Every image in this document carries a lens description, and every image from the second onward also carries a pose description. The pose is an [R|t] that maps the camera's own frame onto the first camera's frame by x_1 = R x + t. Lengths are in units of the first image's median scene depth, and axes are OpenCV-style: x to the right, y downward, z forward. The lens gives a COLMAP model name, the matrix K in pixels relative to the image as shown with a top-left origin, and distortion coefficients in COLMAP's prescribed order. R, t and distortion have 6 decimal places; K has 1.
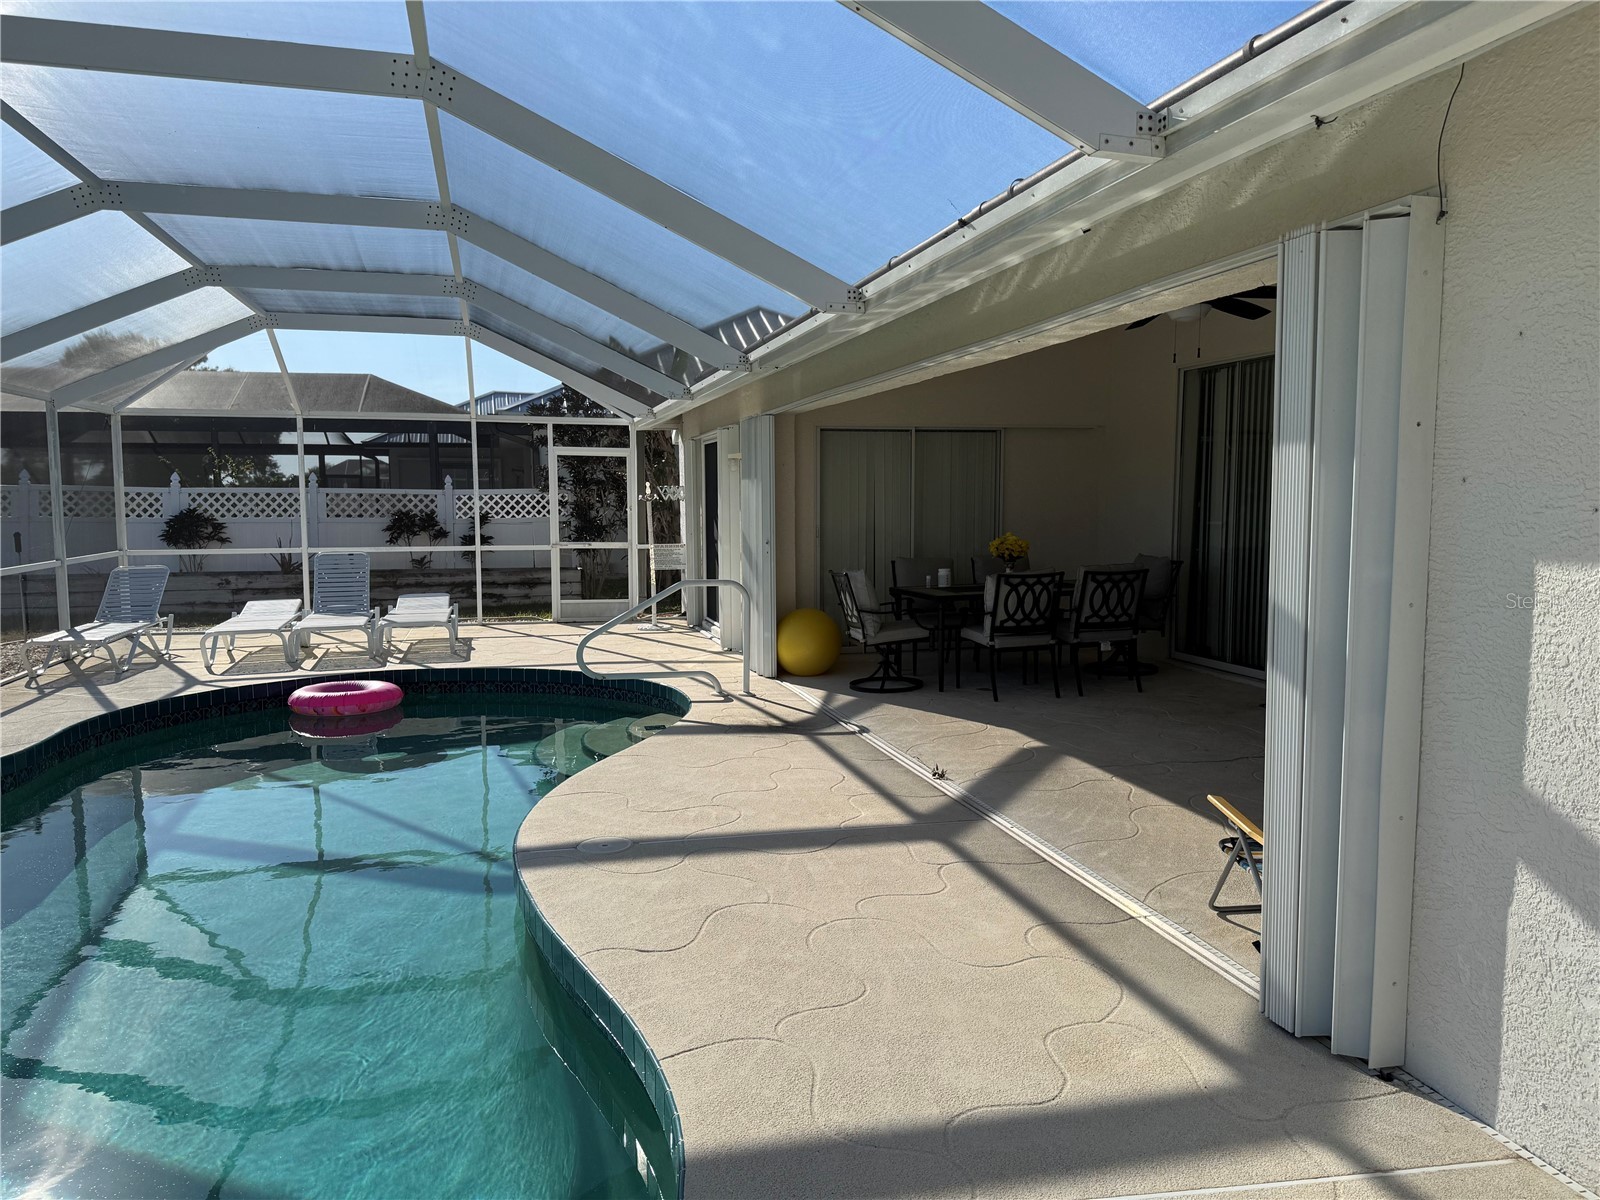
lens RADIAL K [[1123.0, 0, 794.0], [0, 1123.0, 602.2], [0, 0, 1]] dist [0.002061, -0.002773]
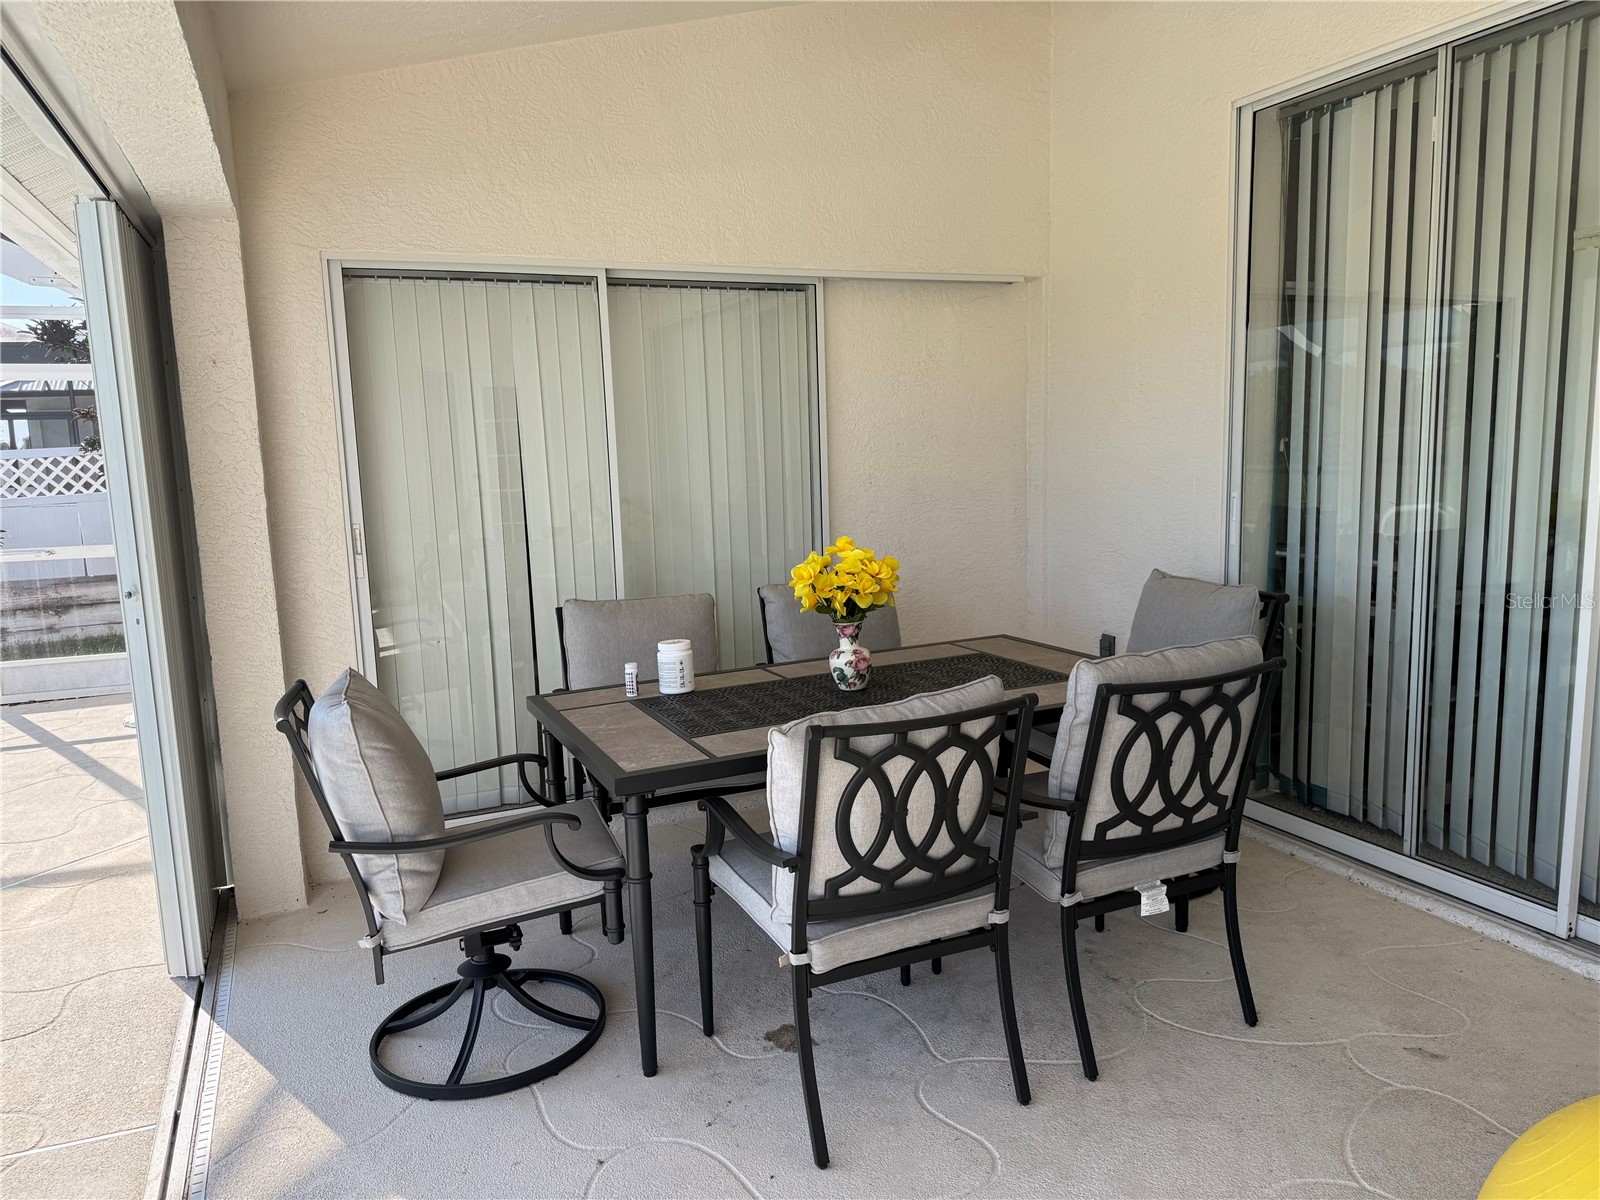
lens RADIAL K [[1123.0, 0, 806.4], [0, 1123.0, 602.1], [0, 0, 1]] dist [0.002061, -0.002773]
pose [[0.987410, -0.046410, 0.151221, 0.135946], [0.039468, 0.998039, 0.048590, -0.065758], [-0.153180, -0.042010, 0.987305, 0.706934]]
